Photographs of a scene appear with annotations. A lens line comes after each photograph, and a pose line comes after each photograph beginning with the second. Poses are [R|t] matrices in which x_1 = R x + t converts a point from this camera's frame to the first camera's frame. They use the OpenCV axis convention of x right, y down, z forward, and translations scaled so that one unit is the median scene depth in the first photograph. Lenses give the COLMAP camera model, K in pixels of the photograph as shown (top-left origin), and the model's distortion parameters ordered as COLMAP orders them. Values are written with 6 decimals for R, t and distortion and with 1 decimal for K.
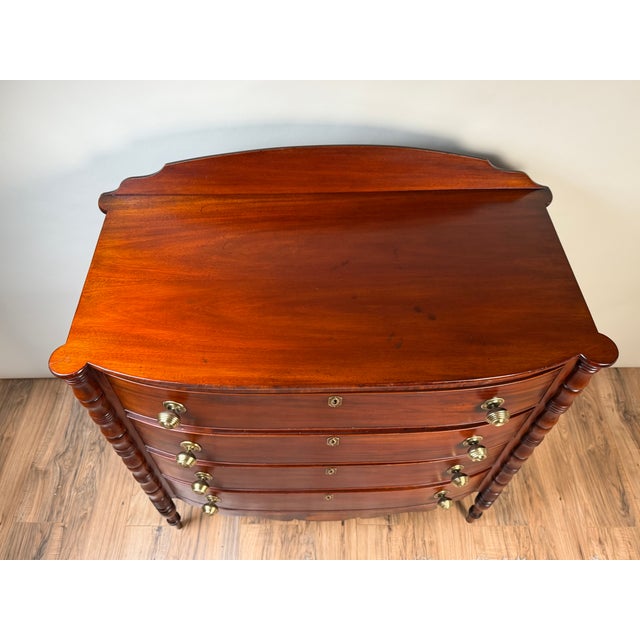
lens RADIAL K [[537.8, 0, 320.0], [0, 537.8, 320.0], [0, 0, 1]] dist [0.003968, -0.013471]
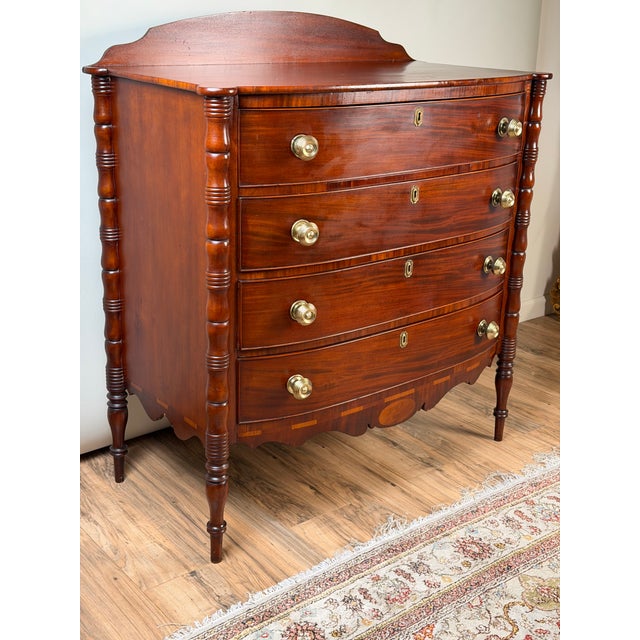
lens RADIAL K [[890.0, 0, 317.6], [0, 890.0, 310.6], [0, 0, 1]] dist [-0.007393, 0.724475]
pose [[0.780386, -0.184946, 0.597321, -0.771772], [0.477419, 0.793136, -0.378162, 0.619090], [-0.403817, 0.580285, 0.707249, -0.010913]]
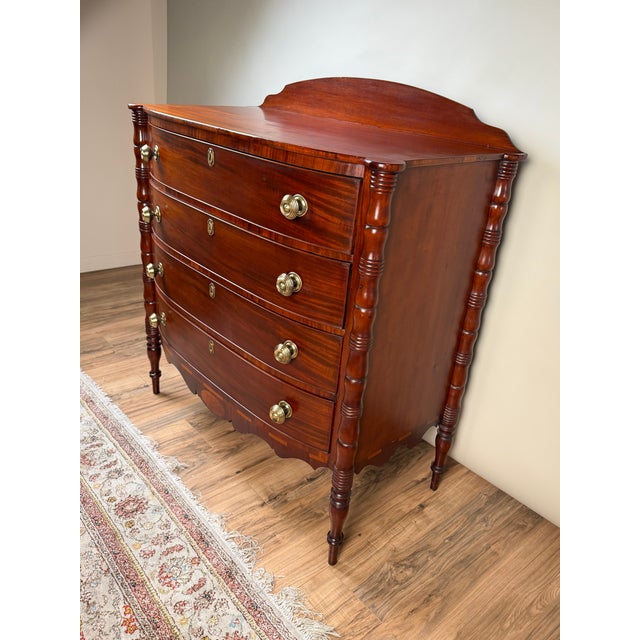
lens RADIAL K [[521.2, 0, 320.0], [0, 521.2, 320.0], [0, 0, 1]] dist [0.112965, -0.202990]
pose [[0.658034, 0.365585, -0.658285, 0.652176], [-0.640343, 0.731651, -0.233768, 0.310112], [0.396172, 0.575355, 0.715551, 0.247137]]
